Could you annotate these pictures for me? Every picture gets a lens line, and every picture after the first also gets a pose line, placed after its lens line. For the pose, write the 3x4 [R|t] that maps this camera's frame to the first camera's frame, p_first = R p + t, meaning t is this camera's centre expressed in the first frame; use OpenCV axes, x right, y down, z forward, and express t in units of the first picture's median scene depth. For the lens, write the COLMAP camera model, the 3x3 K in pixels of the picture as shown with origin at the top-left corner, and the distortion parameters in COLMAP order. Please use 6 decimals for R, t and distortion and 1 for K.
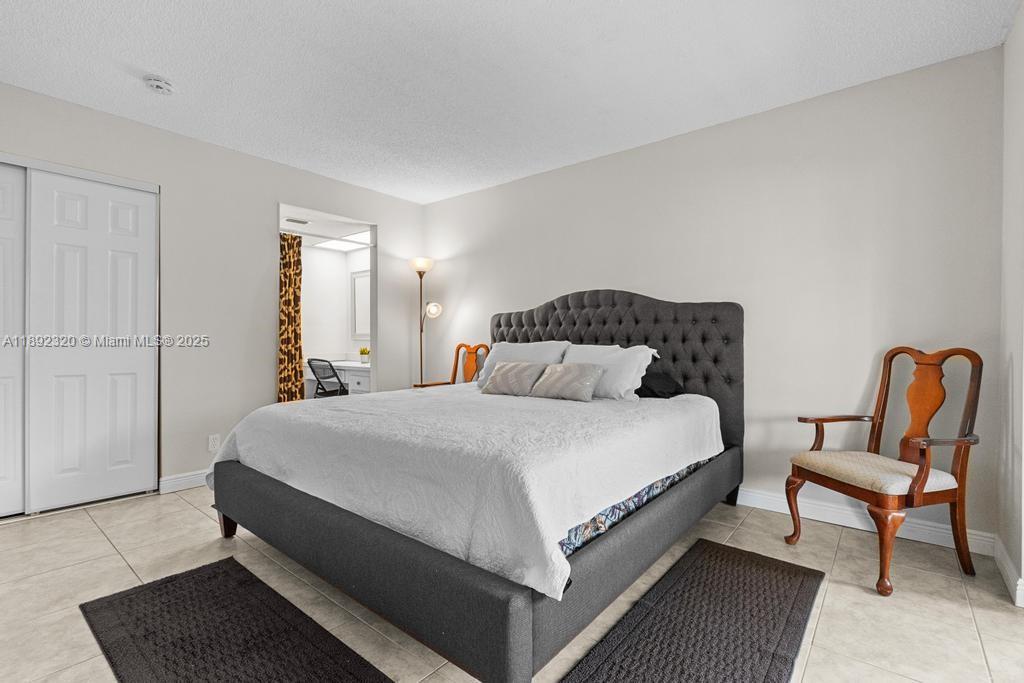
lens RADIAL K [[475.7, 0, 516.9], [0, 475.7, 340.9], [0, 0, 1]] dist [-0.004388, 0.000168]
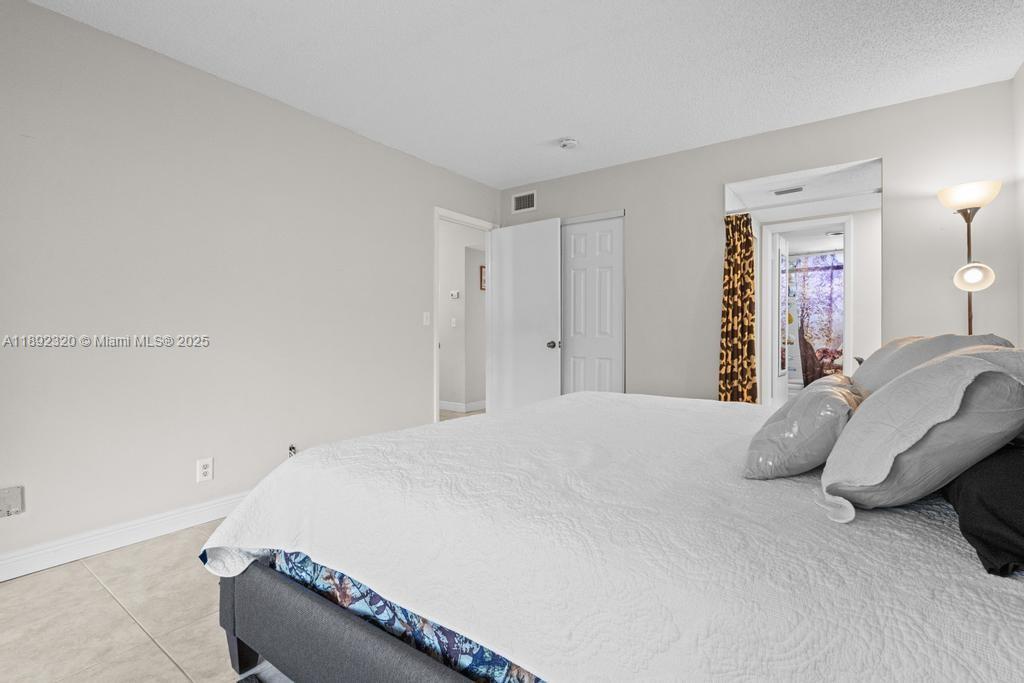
lens RADIAL K [[475.7, 0, 506.7], [0, 475.7, 332.5], [0, 0, 1]] dist [-0.004388, 0.000168]
pose [[0.040459, 0.000290, -0.999181, 0.397885], [0.004027, 0.999992, 0.000454, -0.005379], [0.999173, -0.004042, 0.040458, 0.531528]]
